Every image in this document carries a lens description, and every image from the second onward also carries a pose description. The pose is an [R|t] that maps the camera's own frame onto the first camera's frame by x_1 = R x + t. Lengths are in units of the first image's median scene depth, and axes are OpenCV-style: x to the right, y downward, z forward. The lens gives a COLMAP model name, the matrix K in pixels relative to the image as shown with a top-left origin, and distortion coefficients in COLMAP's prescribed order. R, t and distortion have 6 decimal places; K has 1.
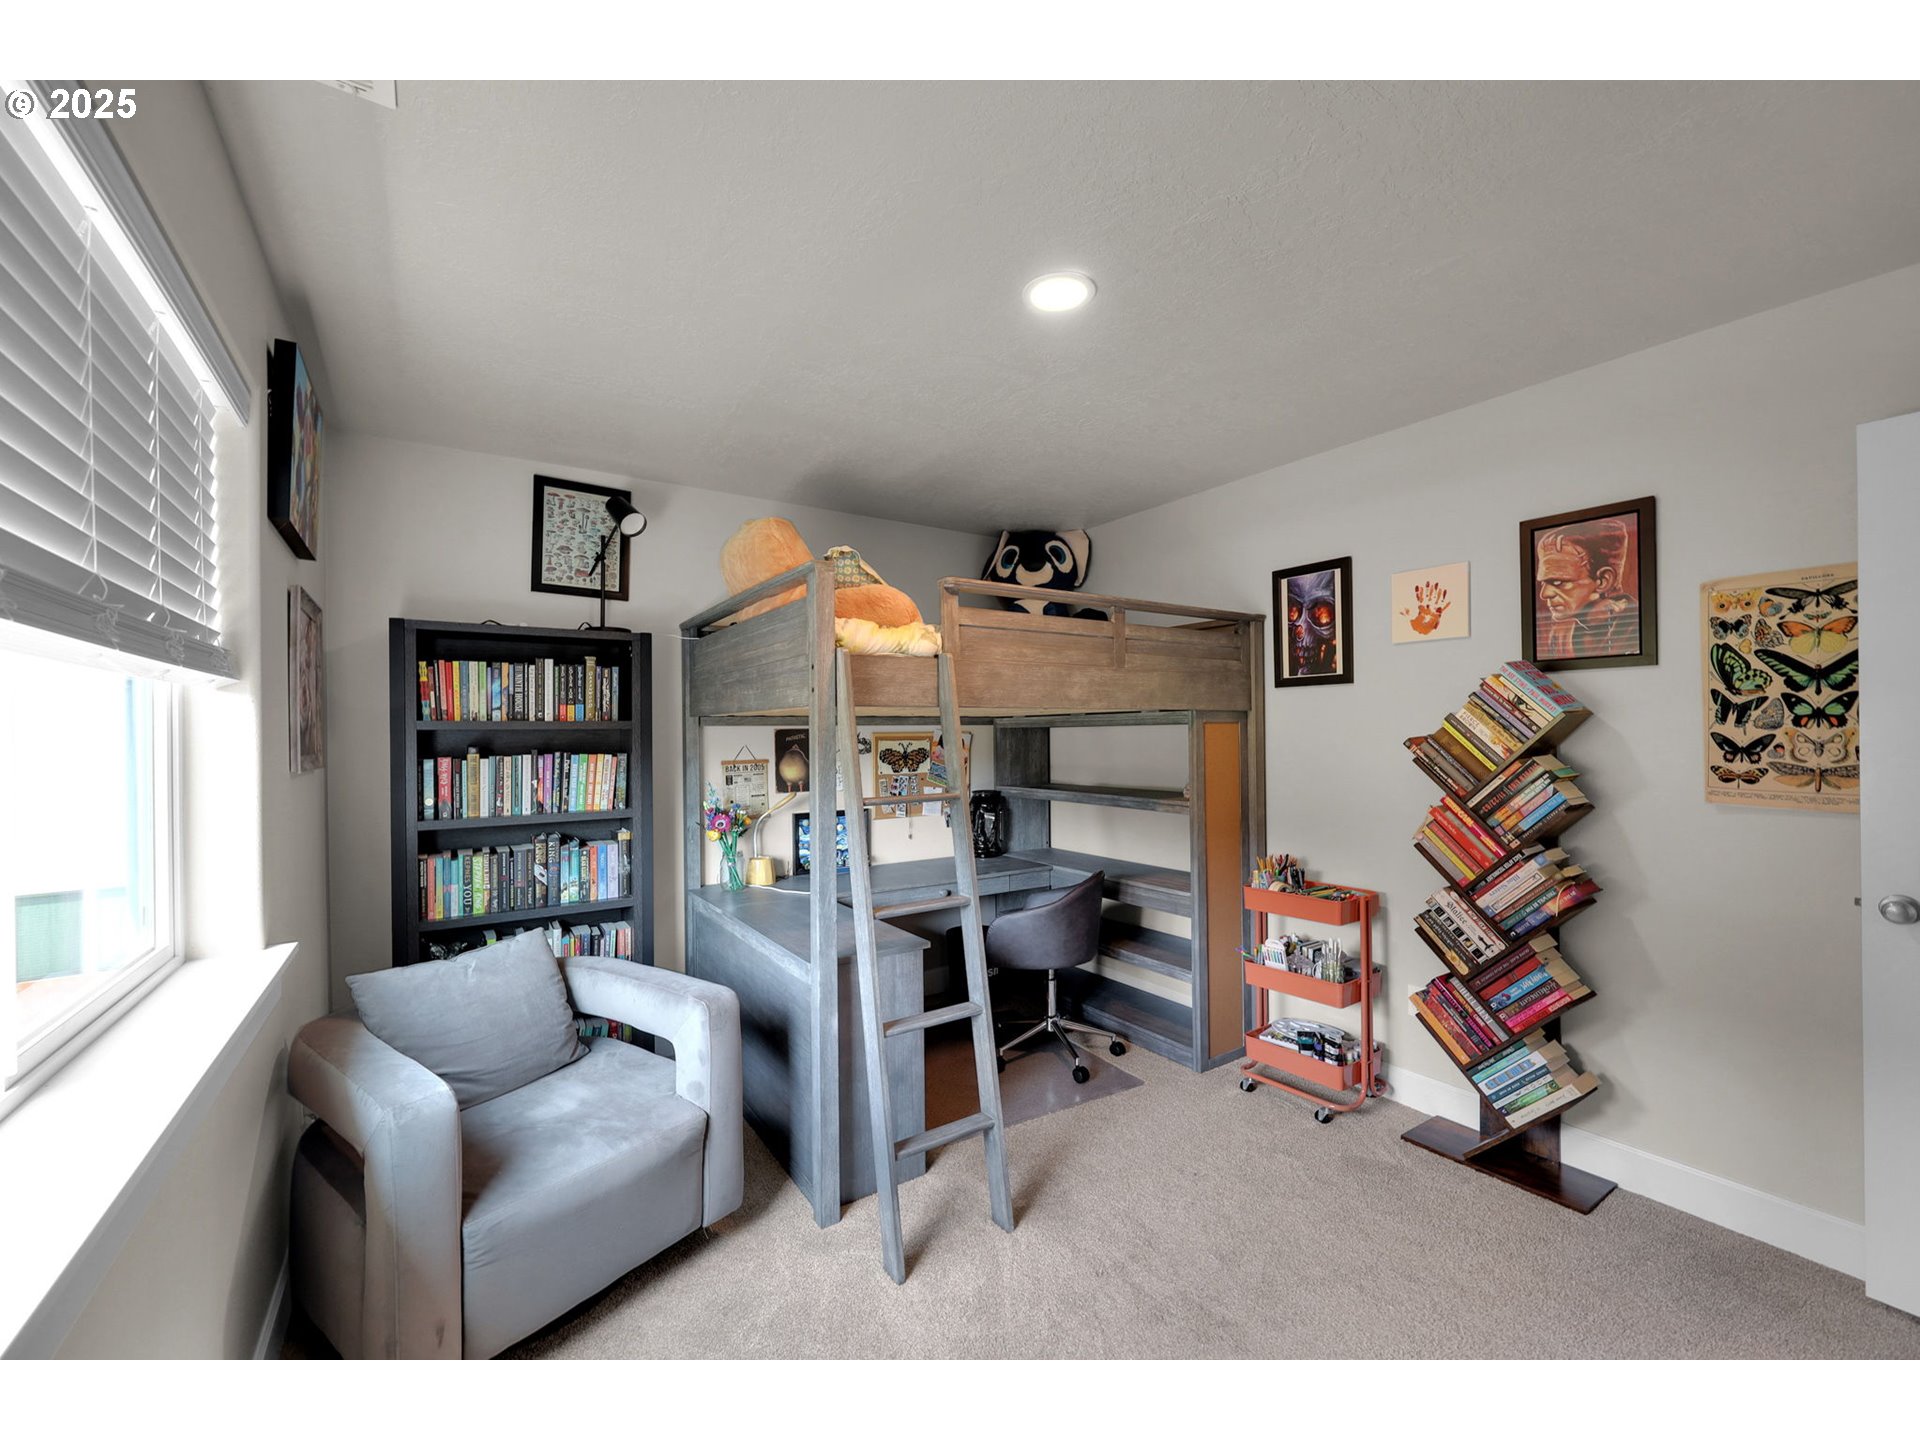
lens RADIAL K [[782.1, 0, 979.5], [0, 782.1, 722.1], [0, 0, 1]] dist [0.001604, 0.000004]
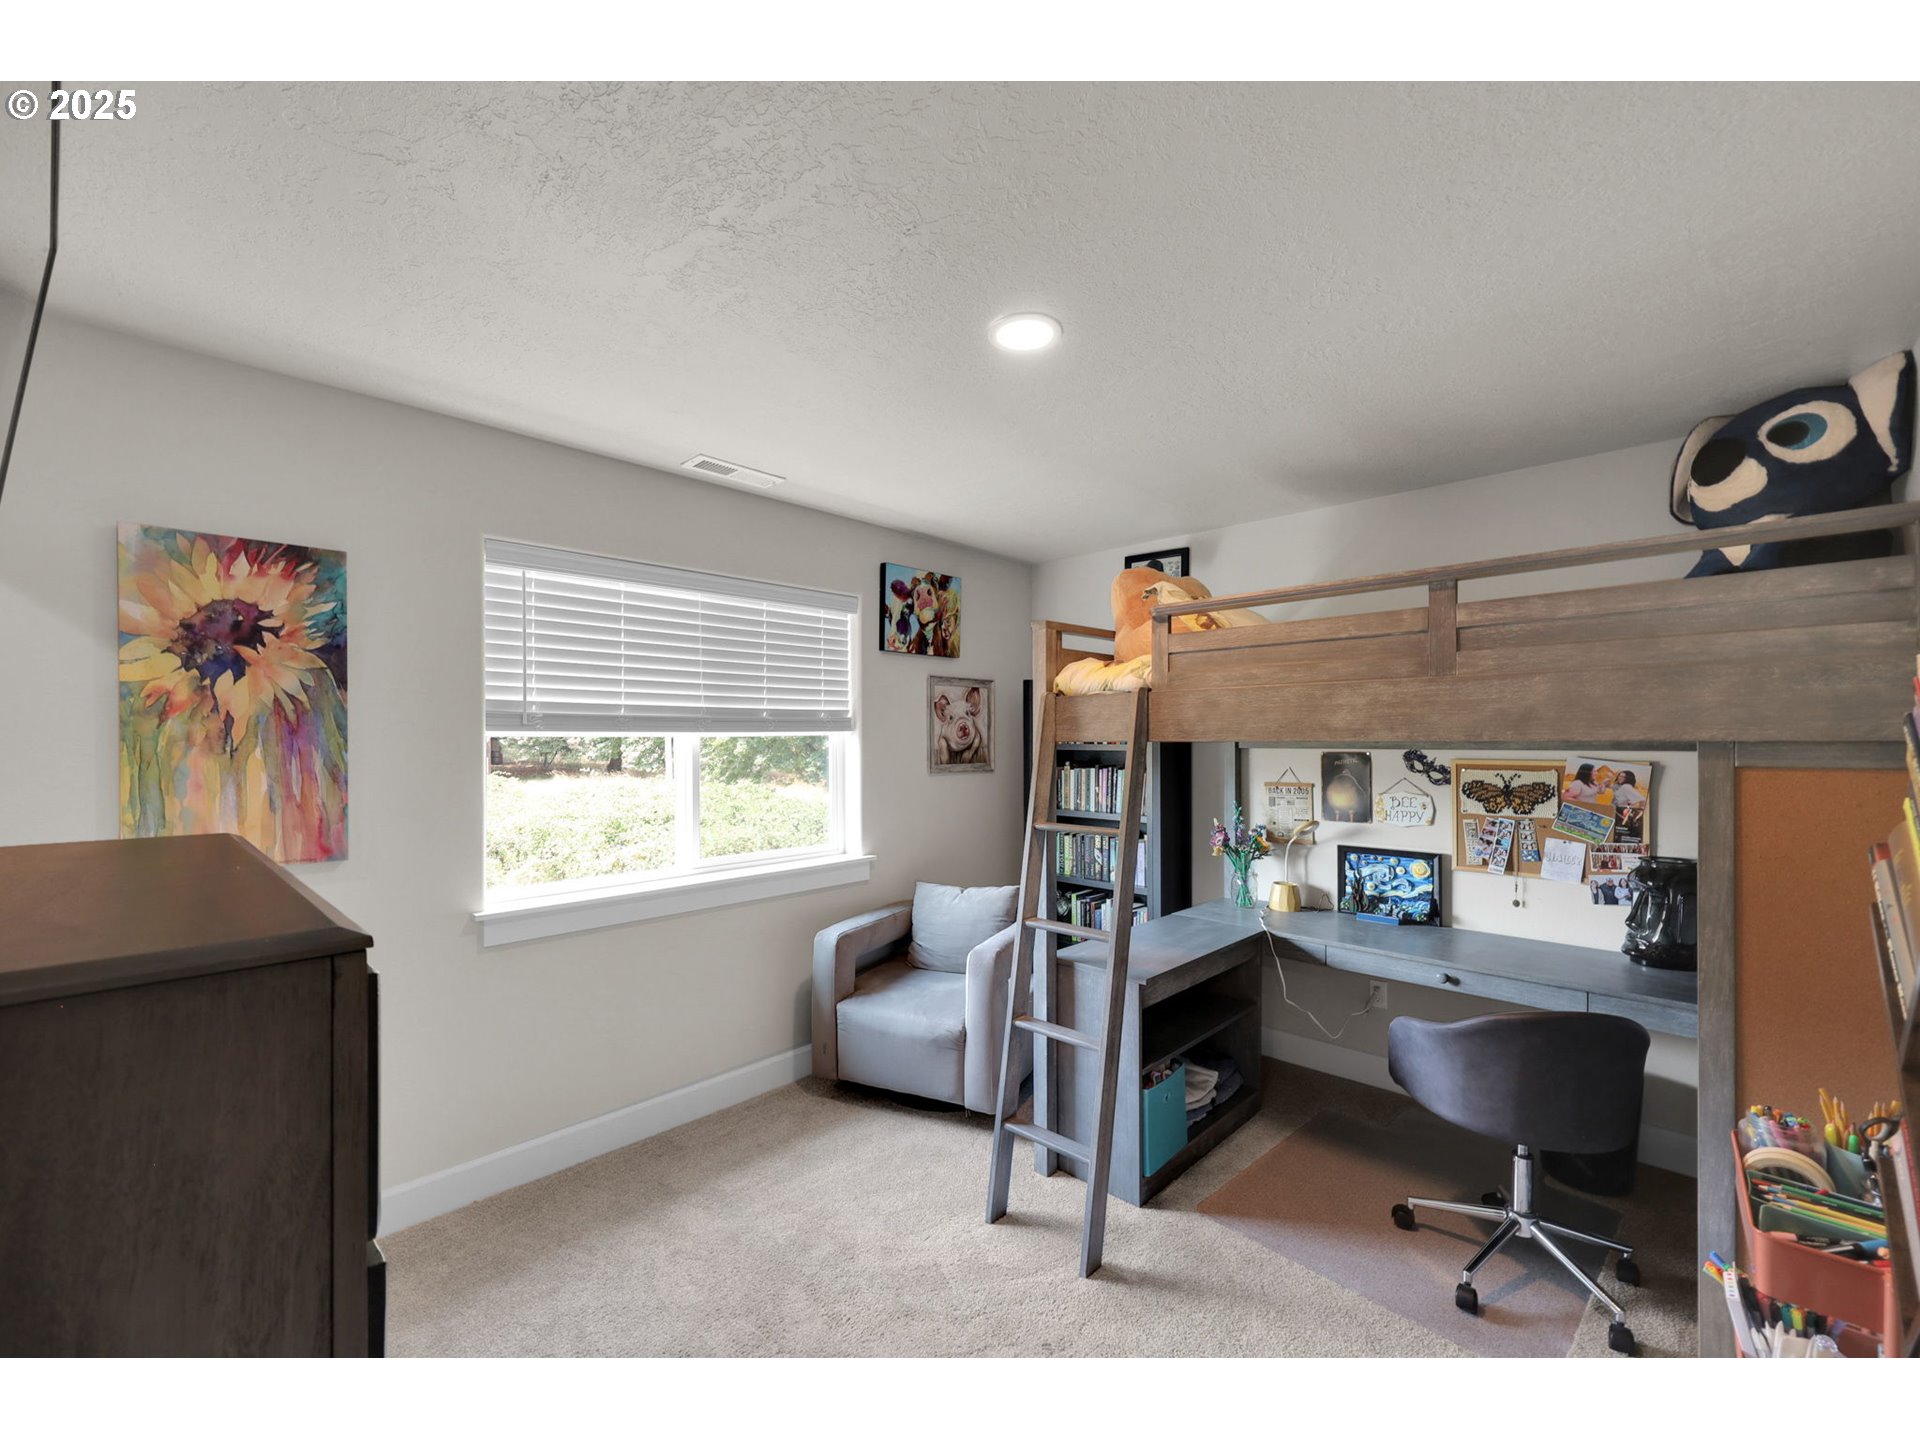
lens RADIAL K [[770.7, 0, 952.2], [0, 770.7, 722.2], [0, 0, 1]] dist [-0.000054, -0.000107]
pose [[0.200601, -0.010137, -0.979621, 0.610827], [0.013523, 0.999880, -0.007578, -0.028197], [0.979580, -0.011727, 0.200714, 0.413644]]
